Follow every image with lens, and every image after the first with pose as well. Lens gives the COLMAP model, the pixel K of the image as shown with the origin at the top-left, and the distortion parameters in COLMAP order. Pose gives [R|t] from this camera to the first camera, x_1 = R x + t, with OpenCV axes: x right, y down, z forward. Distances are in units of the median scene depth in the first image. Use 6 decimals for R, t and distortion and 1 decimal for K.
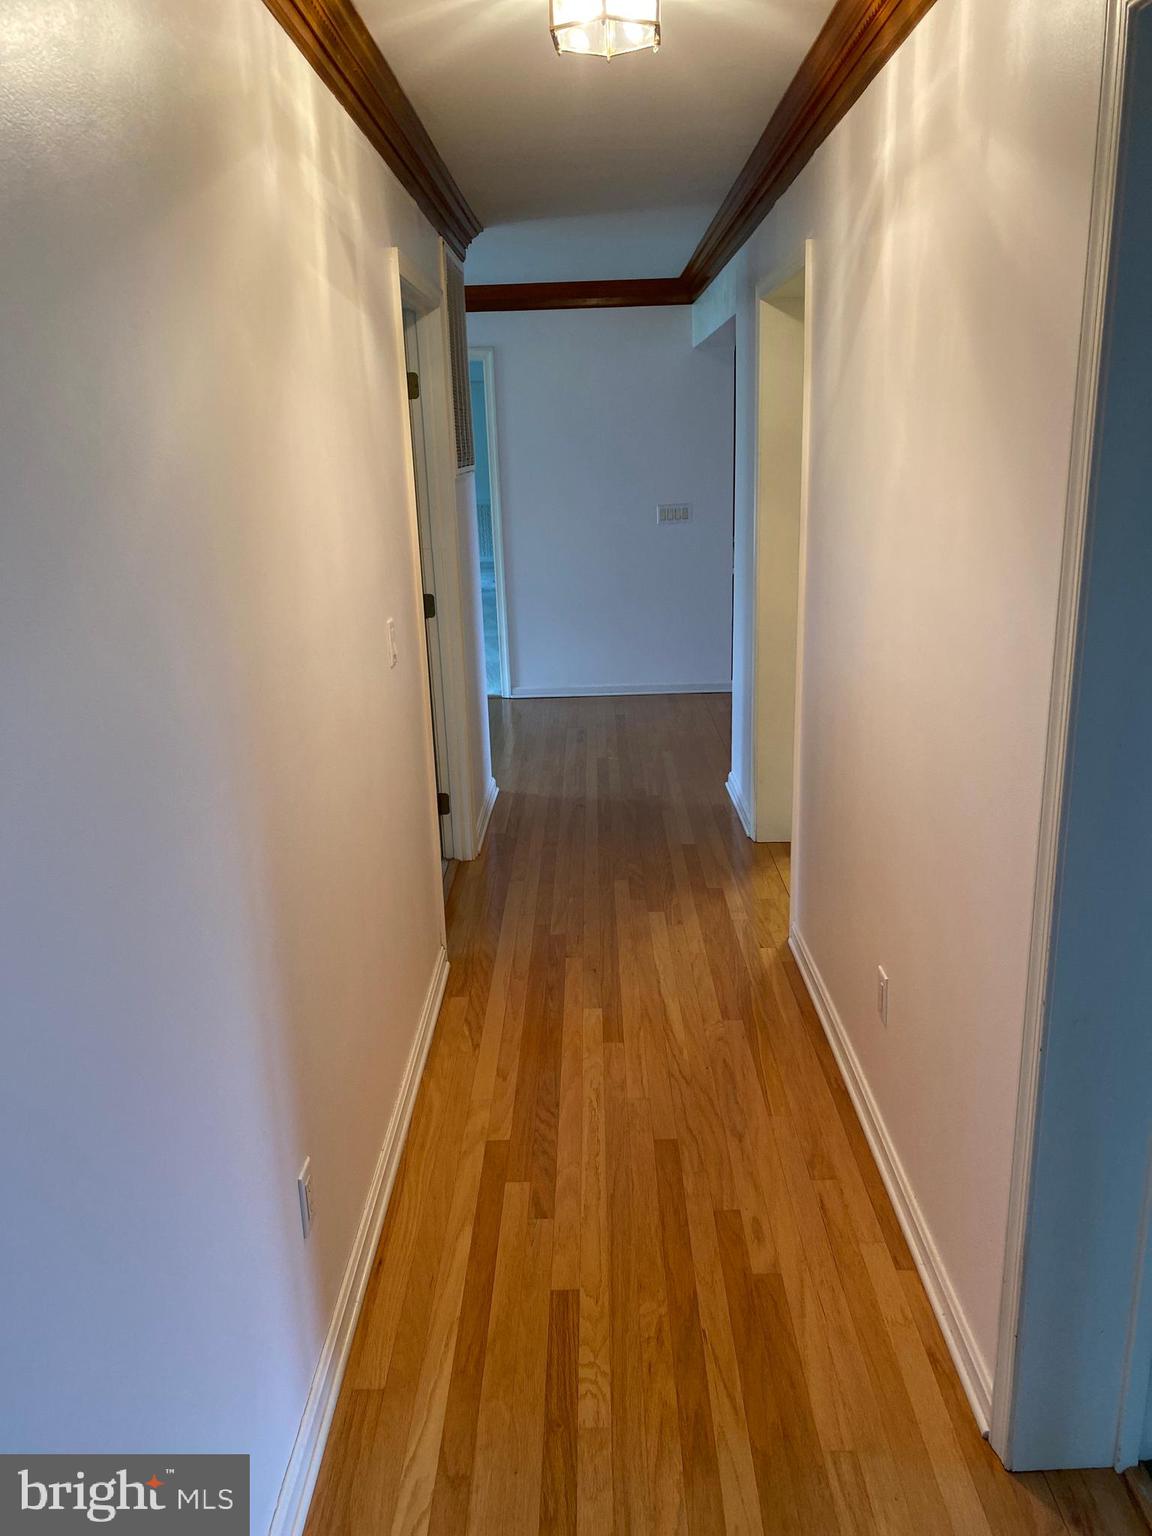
lens RADIAL K [[1162.3, 0, 577.0], [0, 1162.3, 768.1], [0, 0, 1]] dist [0.009407, -0.008392]
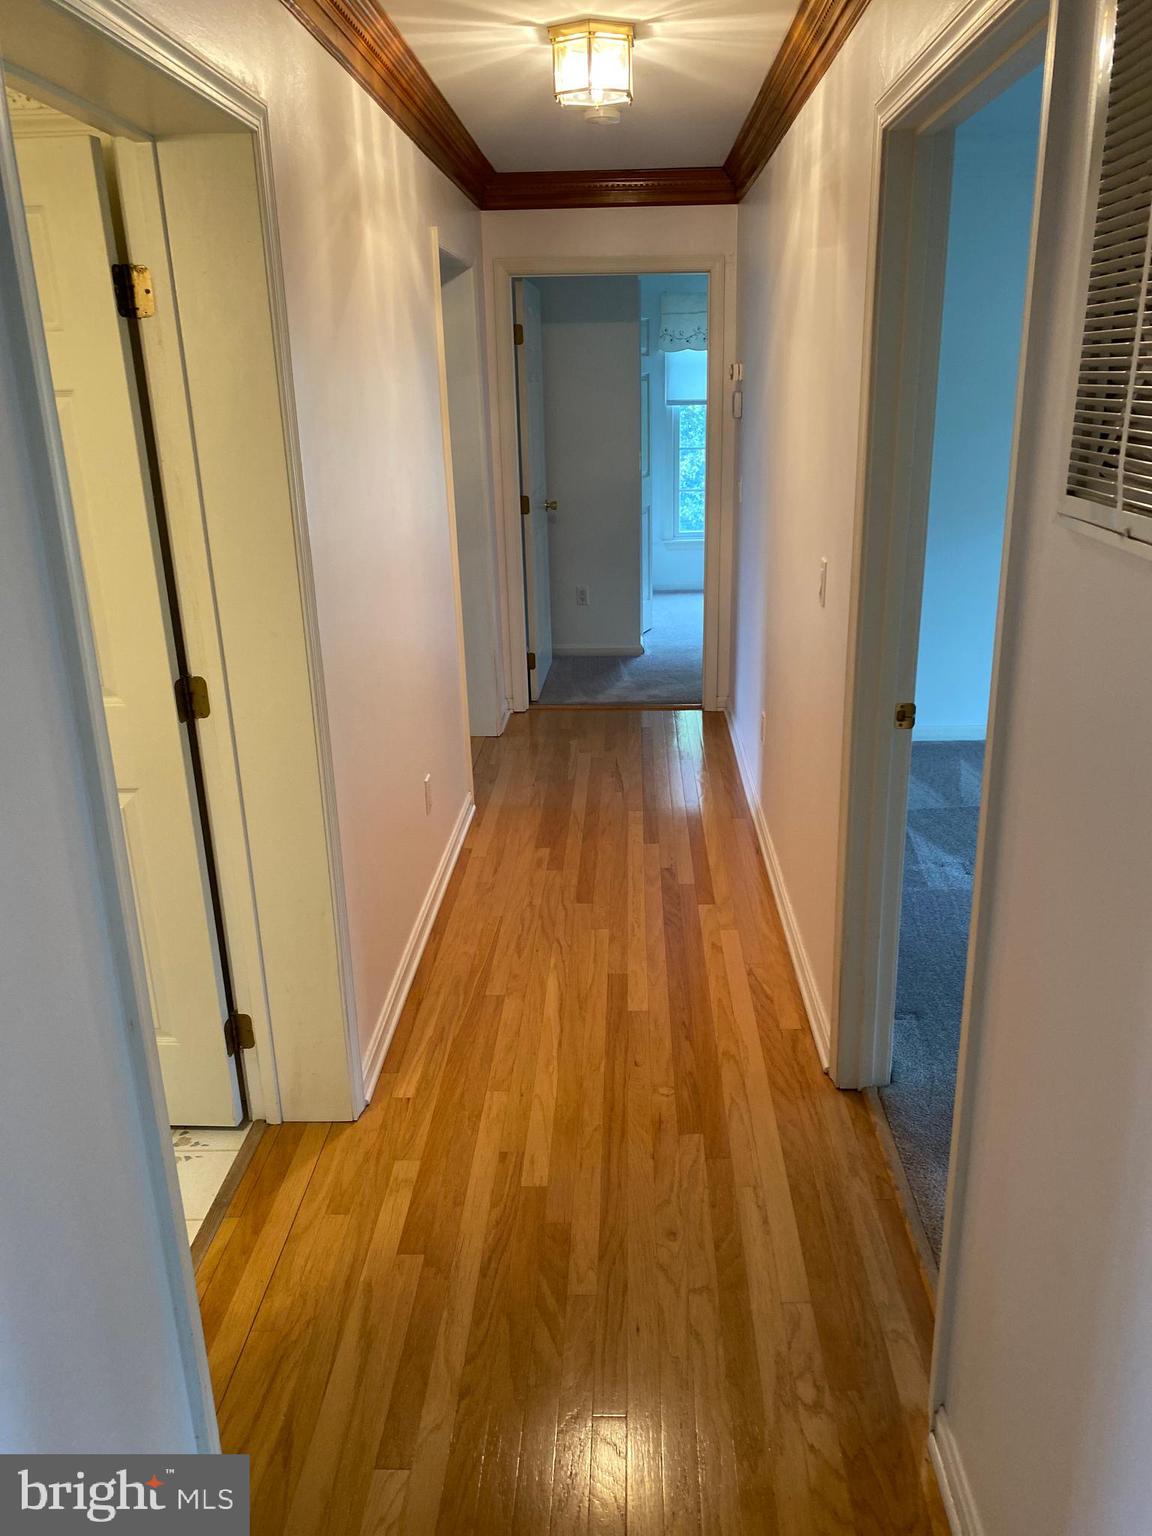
lens RADIAL K [[1162.3, 0, 578.5], [0, 1162.3, 768.7], [0, 0, 1]] dist [0.009407, -0.008392]
pose [[-0.998150, 0.039453, 0.046257, 0.011369], [0.058591, 0.827330, 0.558653, -0.519095], [-0.016229, 0.560329, -0.828111, 1.826212]]
